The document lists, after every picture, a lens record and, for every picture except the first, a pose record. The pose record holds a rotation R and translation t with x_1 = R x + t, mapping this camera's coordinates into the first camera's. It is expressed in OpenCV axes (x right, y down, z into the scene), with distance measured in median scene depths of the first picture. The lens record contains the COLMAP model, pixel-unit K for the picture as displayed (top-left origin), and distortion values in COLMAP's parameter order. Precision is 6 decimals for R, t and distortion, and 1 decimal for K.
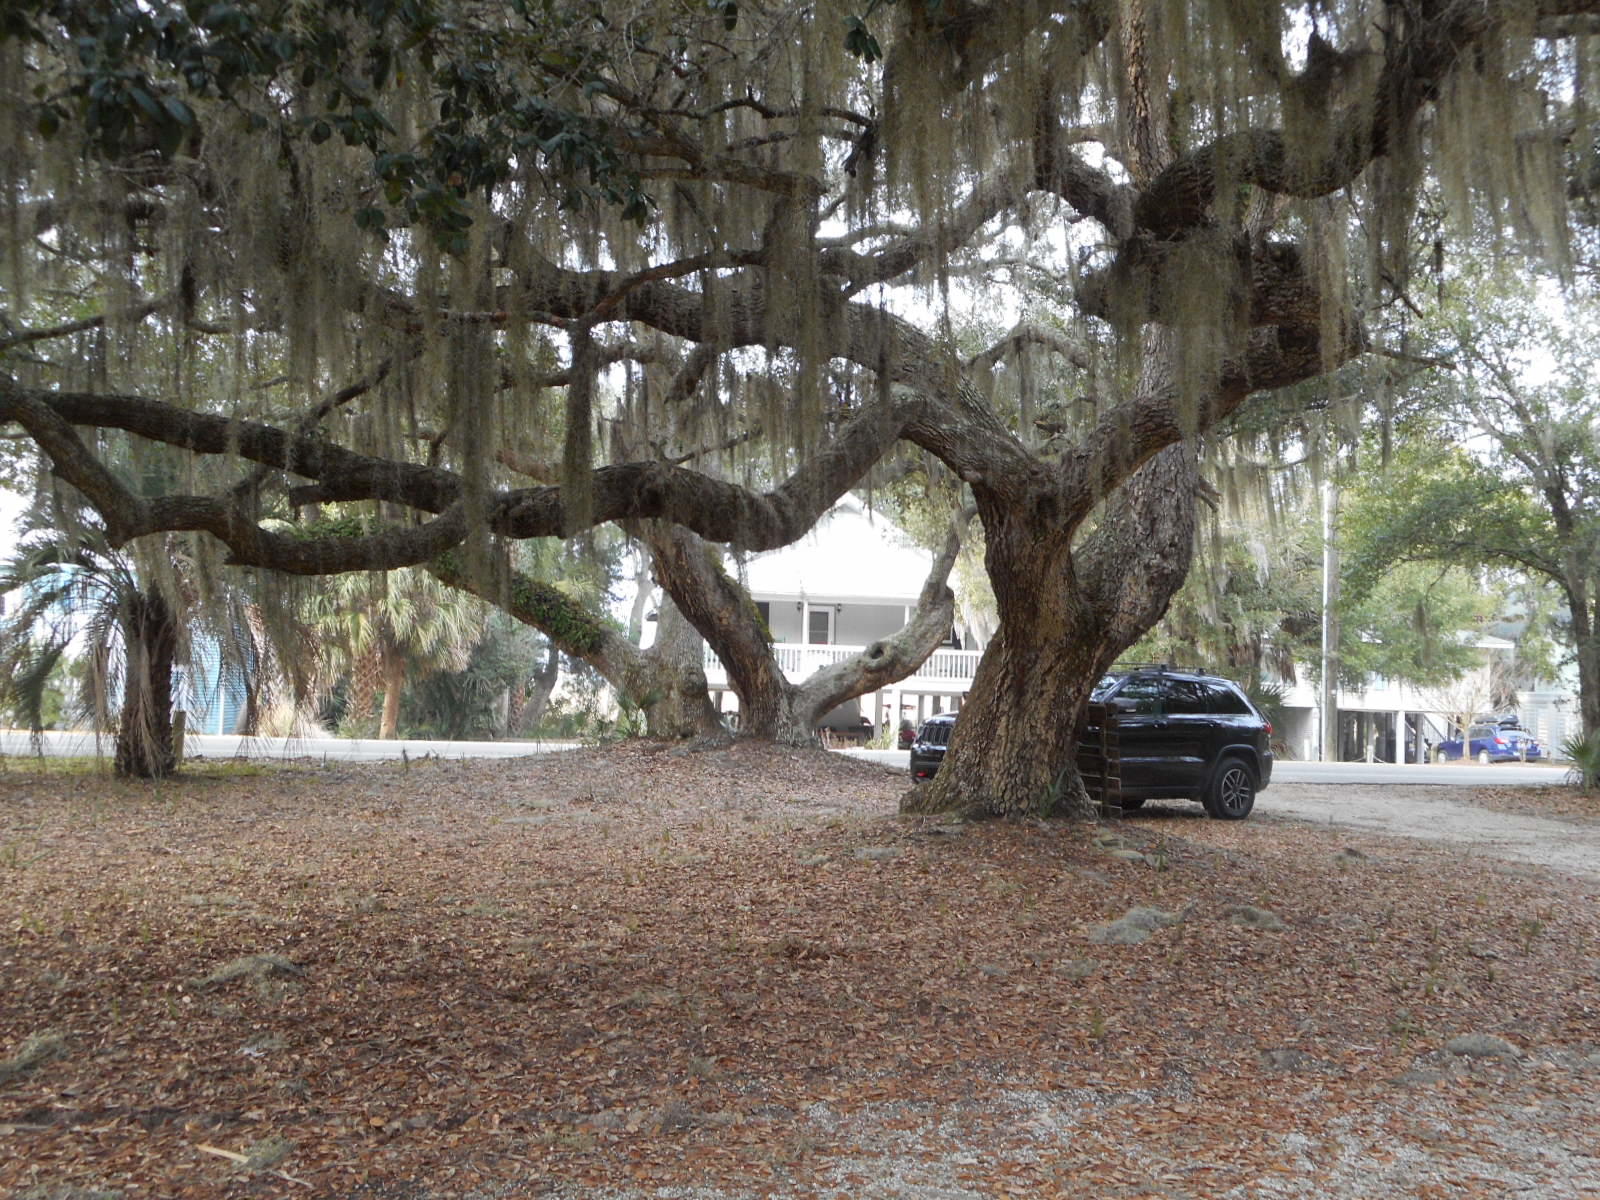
lens RADIAL K [[1560.0, 0, 800.0], [0, 1560.0, 600.0], [0, 0, 1]] dist [-0.013584, -0.019290]
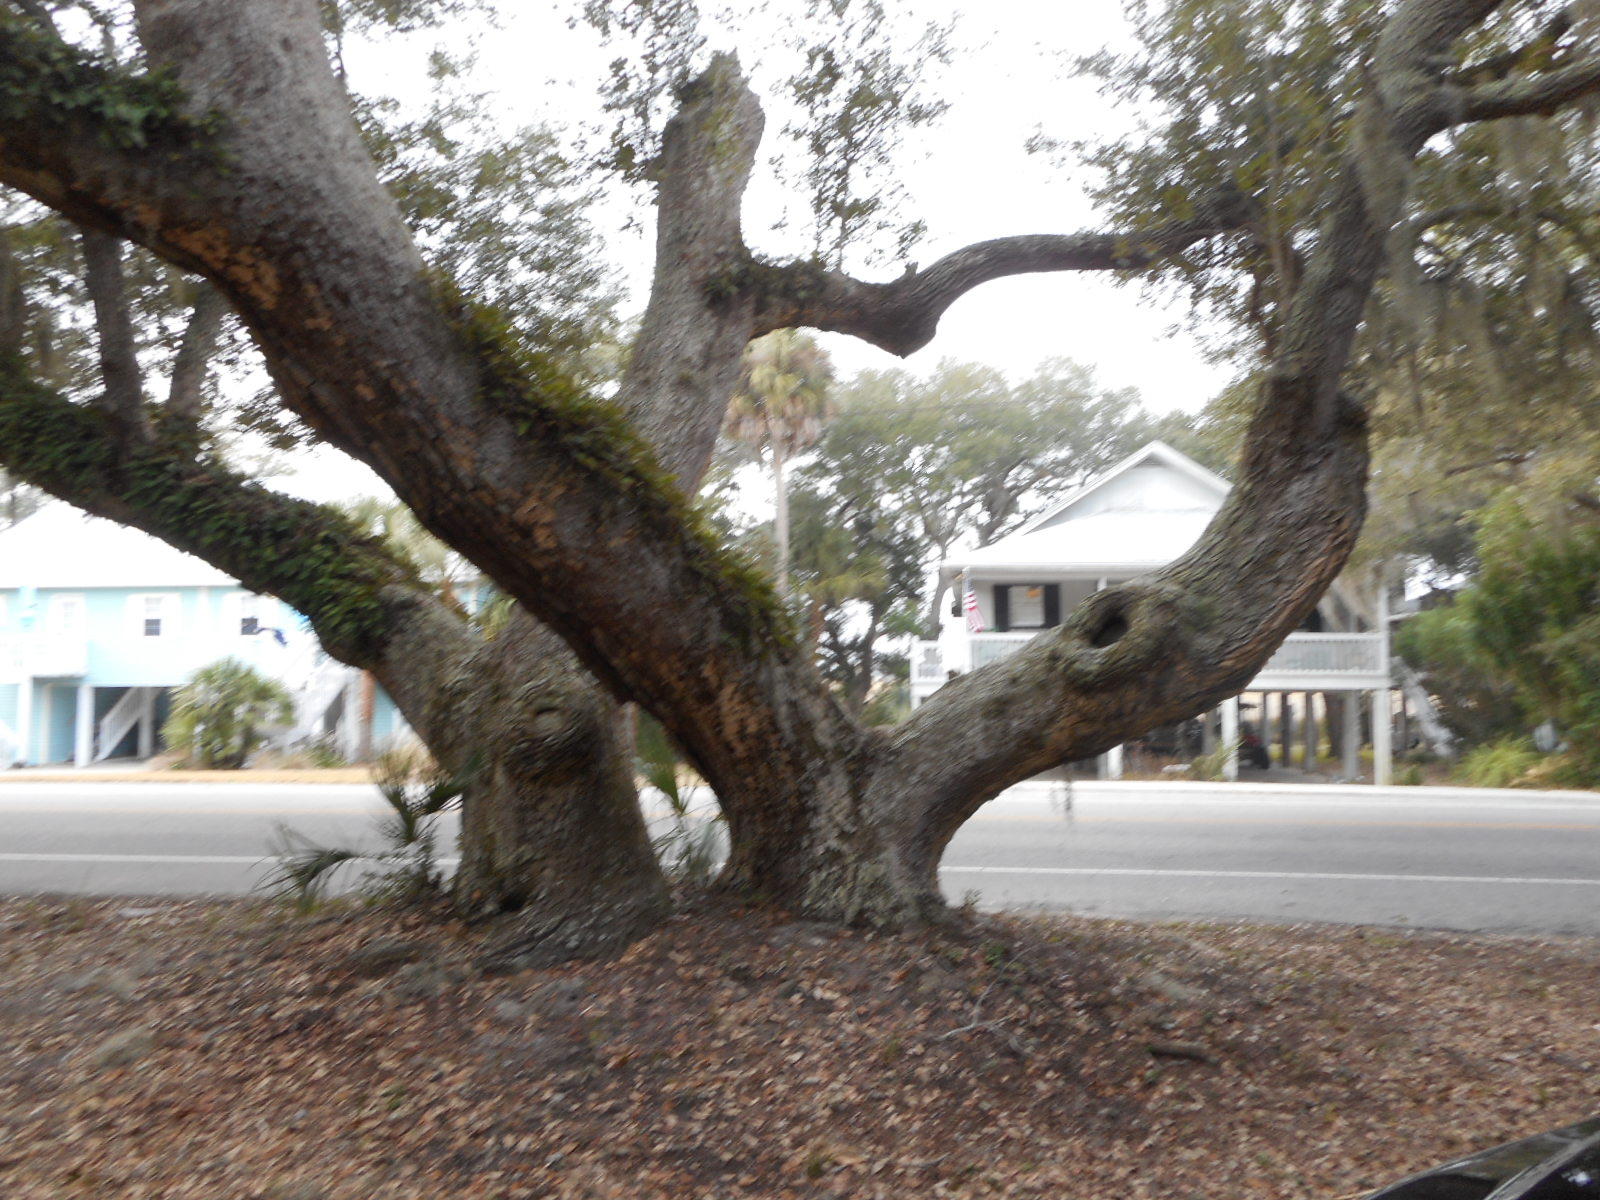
lens RADIAL K [[1208.5, 0, 801.0], [0, 1208.5, 578.4], [0, 0, 1]] dist [-0.000876, -0.000060]
pose [[0.958523, -0.054647, -0.279729, 0.058520], [0.046611, 0.998289, -0.035304, 0.029977], [0.281180, 0.020801, 0.959430, 0.753929]]
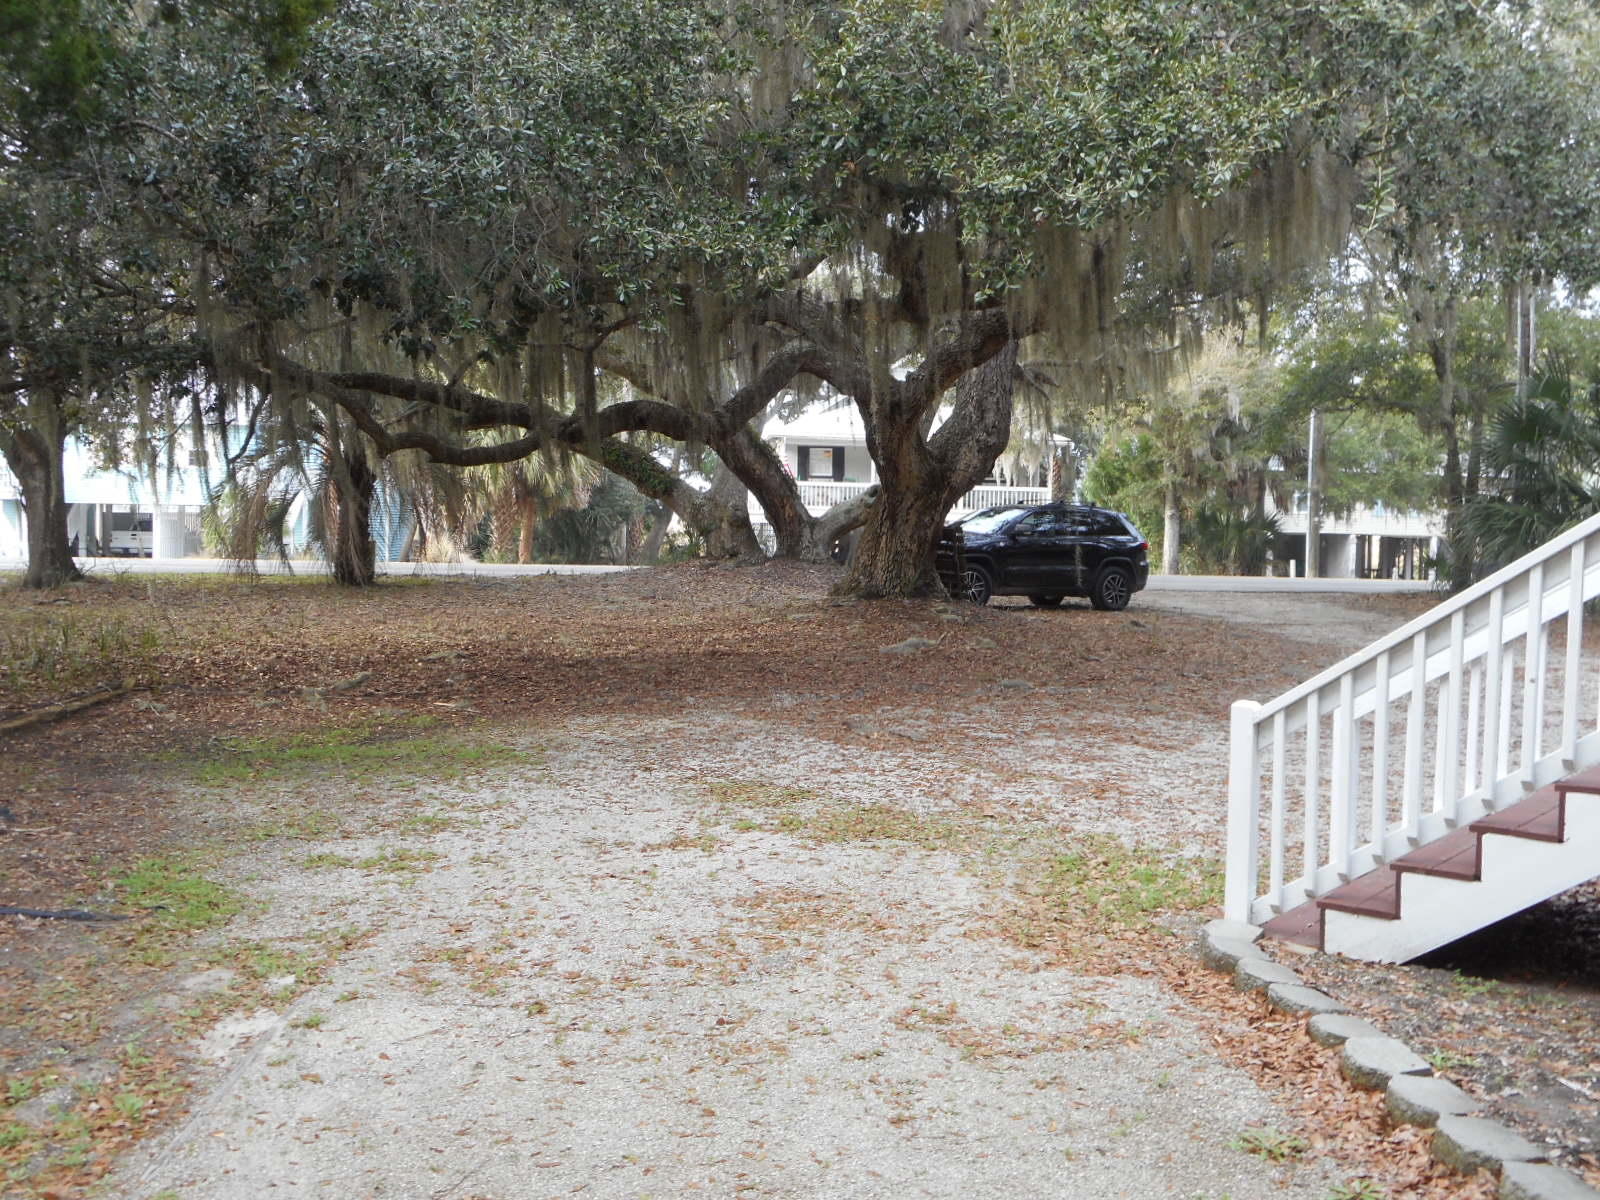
lens RADIAL K [[1560.0, 0, 800.0], [0, 1560.0, 600.0], [0, 0, 1]] dist [-0.013584, -0.019290]
pose [[0.996203, -0.005364, -0.086893, 0.101513], [0.014575, 0.994290, 0.105713, -0.017455], [0.085830, -0.106578, 0.990593, -0.344874]]
